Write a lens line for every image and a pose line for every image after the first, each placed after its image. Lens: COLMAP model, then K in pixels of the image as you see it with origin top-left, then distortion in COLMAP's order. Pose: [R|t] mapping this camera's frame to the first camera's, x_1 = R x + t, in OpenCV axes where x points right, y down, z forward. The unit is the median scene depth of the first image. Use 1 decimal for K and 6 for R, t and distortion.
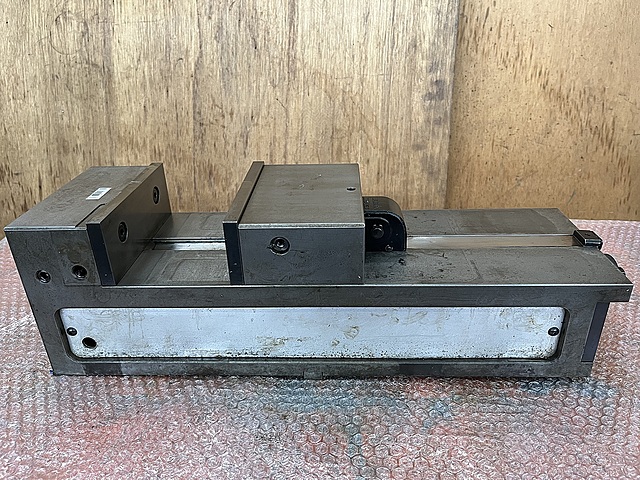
lens RADIAL K [[496.2, 0, 320.0], [0, 496.2, 240.0], [0, 0, 1]] dist [0.034155, -0.068647]
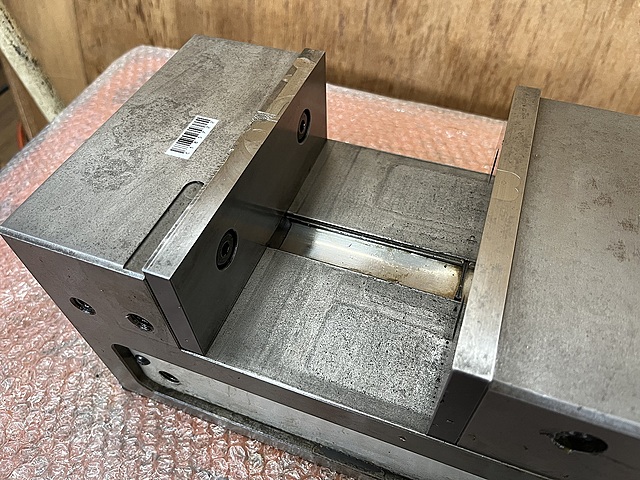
lens RADIAL K [[496.2, 0, 320.0], [0, 496.2, 240.0], [0, 0, 1]] dist [0.034155, -0.068647]
pose [[0.948526, 0.247221, -0.197940, -0.113099], [-0.141985, 0.890635, 0.431984, -0.128413], [0.283088, -0.381643, 0.879892, 0.314922]]
